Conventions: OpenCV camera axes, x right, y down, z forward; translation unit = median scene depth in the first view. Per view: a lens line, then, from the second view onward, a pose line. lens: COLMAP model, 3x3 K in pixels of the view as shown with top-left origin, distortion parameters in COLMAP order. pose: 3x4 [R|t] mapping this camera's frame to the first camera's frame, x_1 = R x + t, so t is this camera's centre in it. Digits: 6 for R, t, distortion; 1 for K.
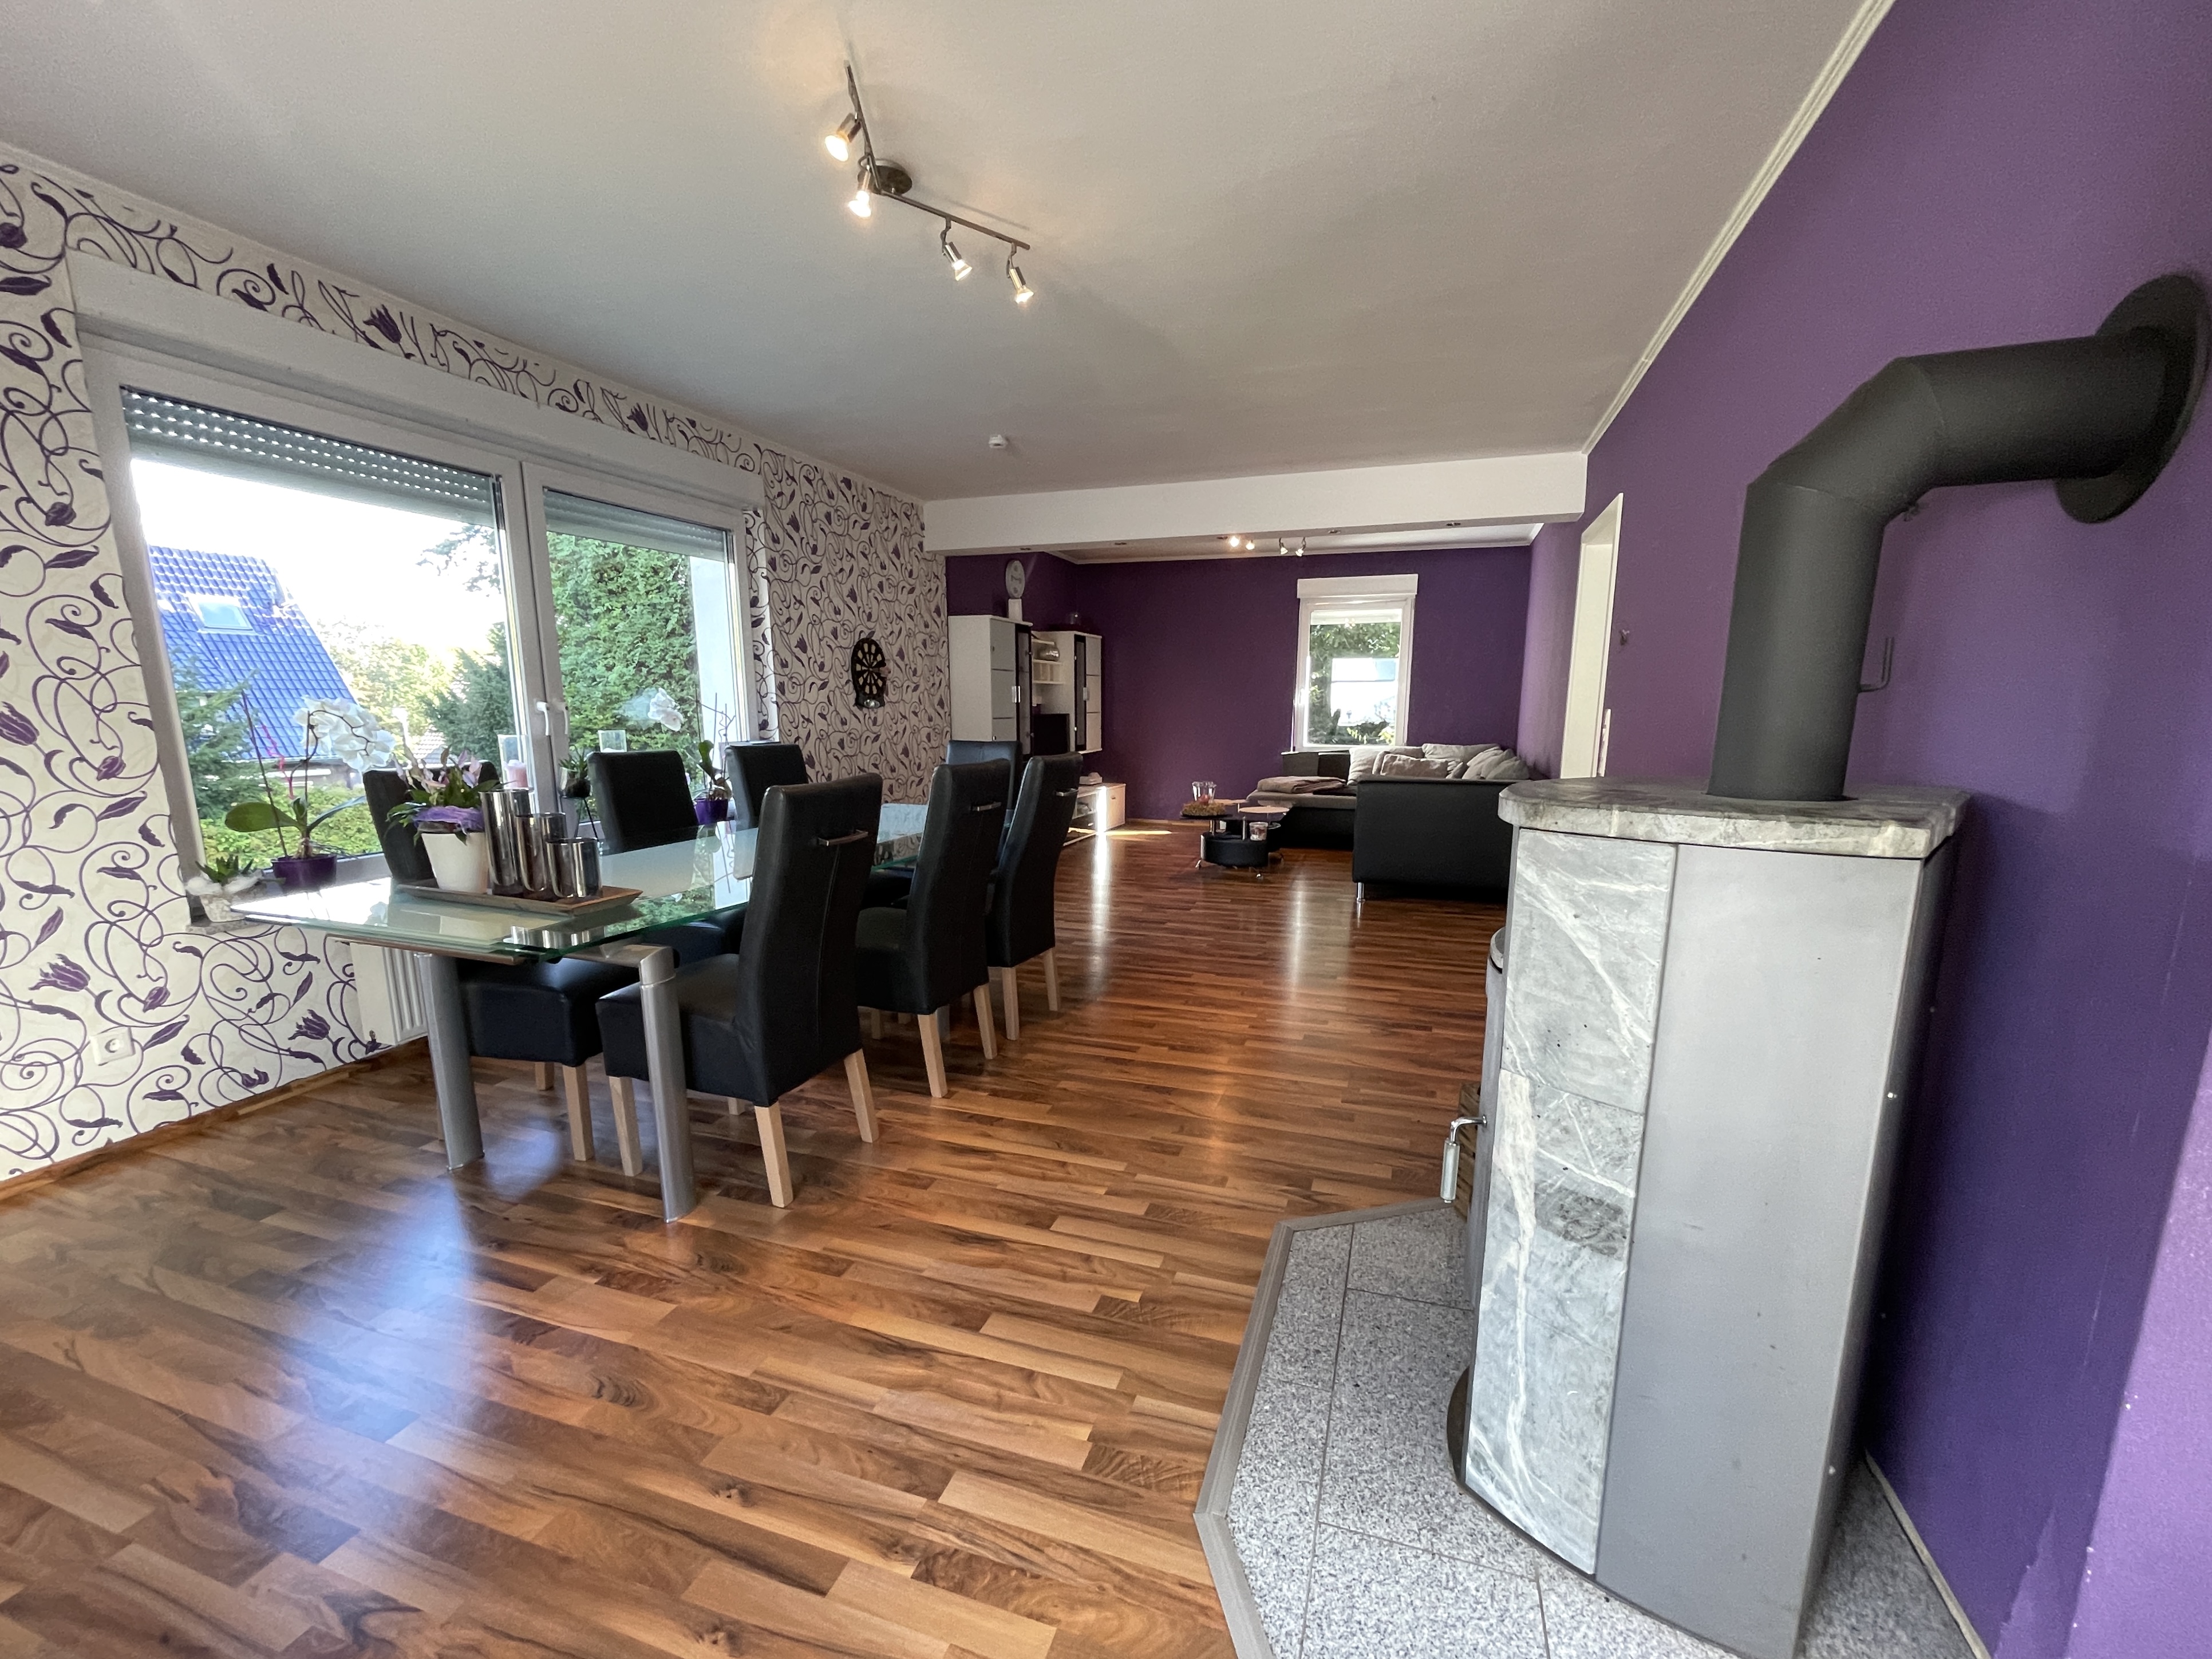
lens RADIAL K [[926.9, 0, 1096.9], [0, 926.9, 877.7], [0, 0, 1]] dist [0.000638, -0.000069]
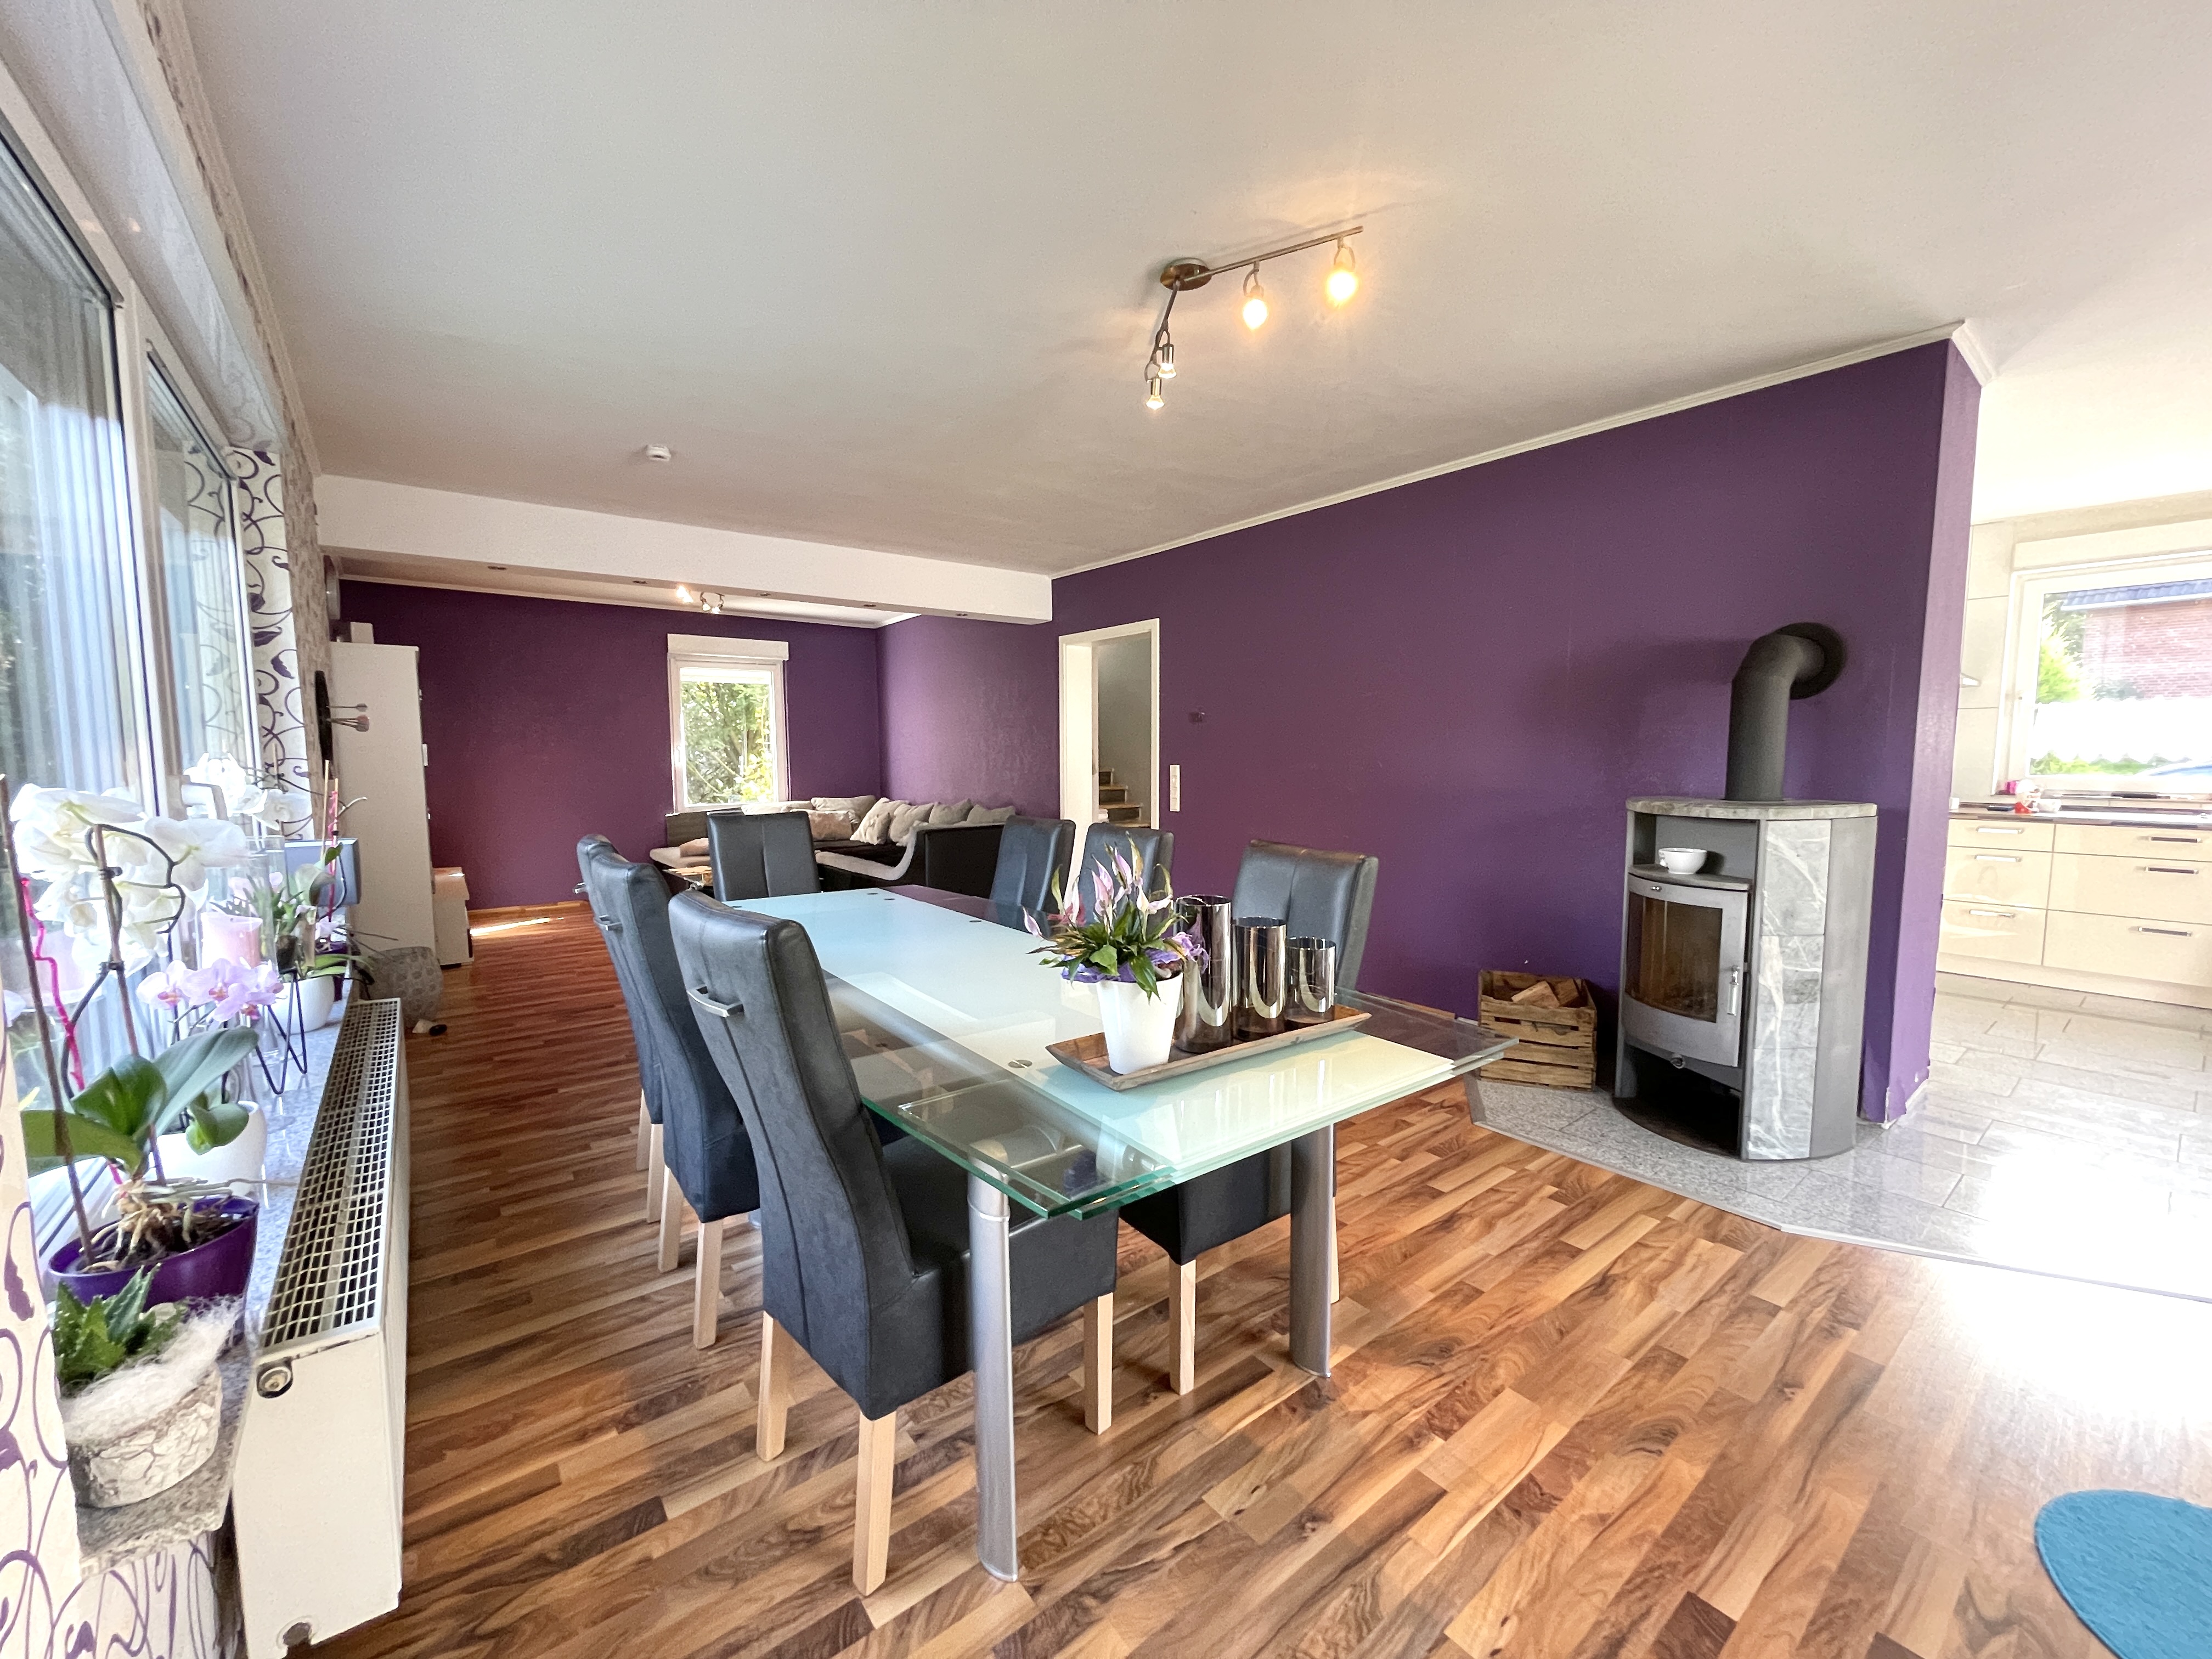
lens RADIAL K [[883.7, 0, 1102.4], [0, 883.7, 829.9], [0, 0, 1]] dist [0.010350, 0.000255]
pose [[0.547922, -0.077029, 0.832975, -1.323308], [0.163872, 0.986342, -0.016582, -0.157526], [-0.820321, 0.145587, 0.553062, 0.700277]]
